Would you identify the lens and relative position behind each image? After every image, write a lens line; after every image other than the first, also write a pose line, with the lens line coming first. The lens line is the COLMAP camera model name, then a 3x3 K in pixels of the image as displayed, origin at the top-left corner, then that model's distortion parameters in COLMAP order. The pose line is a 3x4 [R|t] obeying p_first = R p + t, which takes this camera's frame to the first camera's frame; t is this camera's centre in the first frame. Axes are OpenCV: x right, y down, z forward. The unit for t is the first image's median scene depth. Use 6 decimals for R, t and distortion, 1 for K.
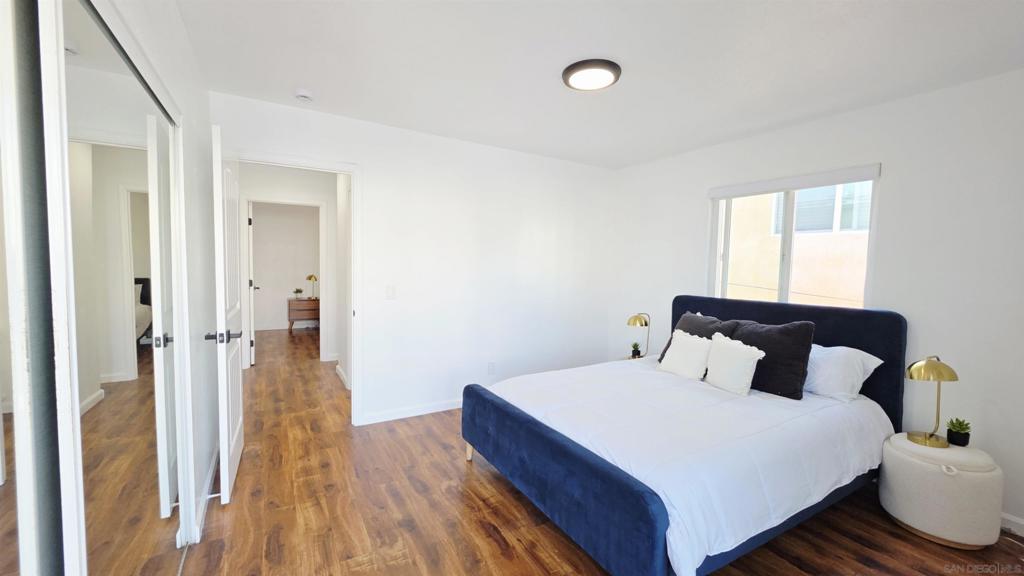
lens RADIAL K [[410.2, 0, 506.8], [0, 410.2, 285.4], [0, 0, 1]] dist [0.002737, -0.000627]
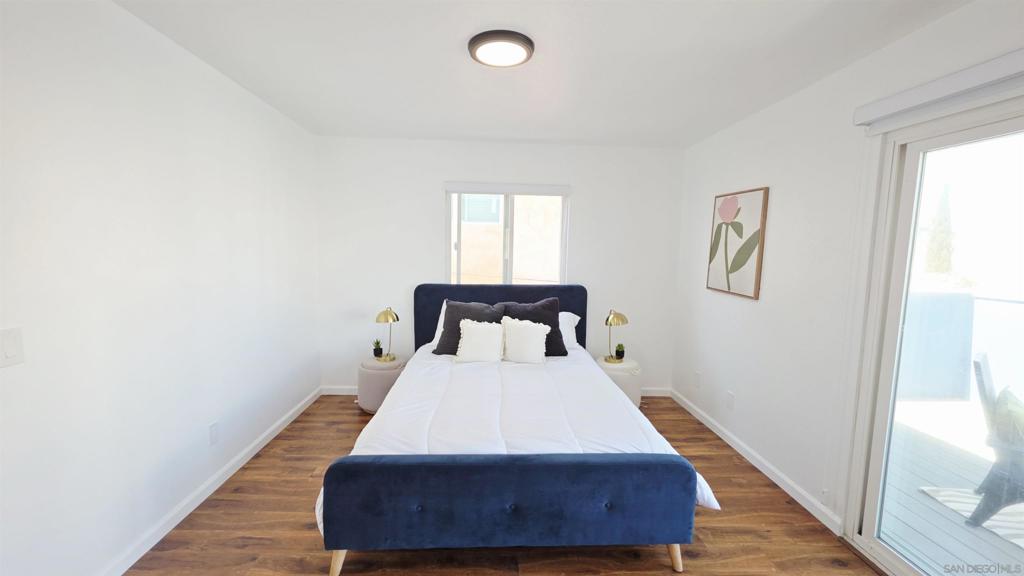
lens RADIAL K [[410.2, 0, 504.3], [0, 410.2, 287.8], [0, 0, 1]] dist [0.002737, -0.000627]
pose [[0.458907, -0.097084, 0.883164, -0.439730], [0.036803, 0.995236, 0.090281, -0.060704], [-0.887722, -0.008927, 0.460294, 0.428961]]
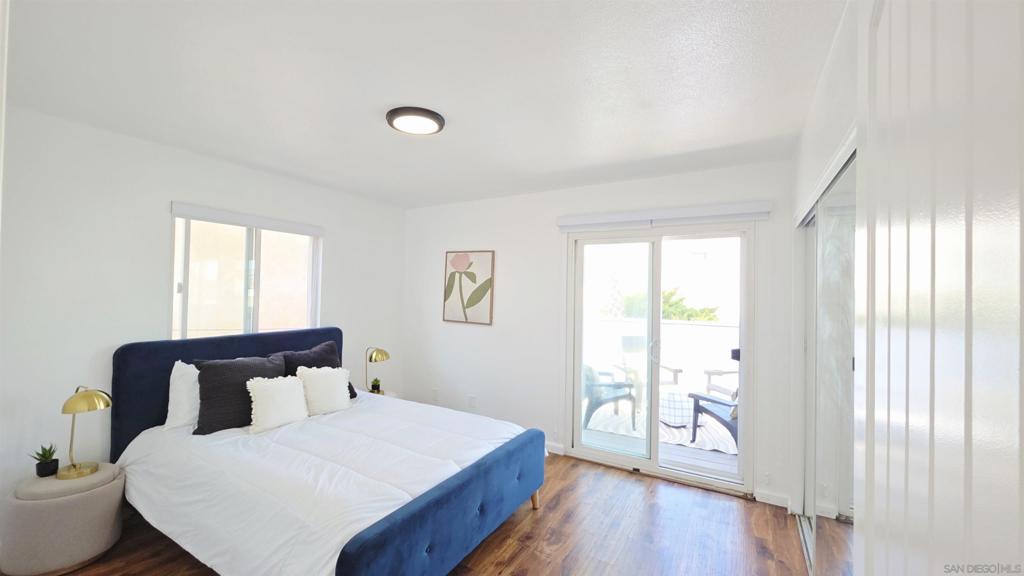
lens RADIAL K [[410.2, 0, 509.4], [0, 410.2, 287.9], [0, 0, 1]] dist [0.002737, -0.000627]
pose [[-0.502228, -0.011629, 0.864657, -0.564347], [0.022019, 0.999413, 0.026231, -0.086411], [-0.864455, 0.032212, -0.501677, 0.949822]]
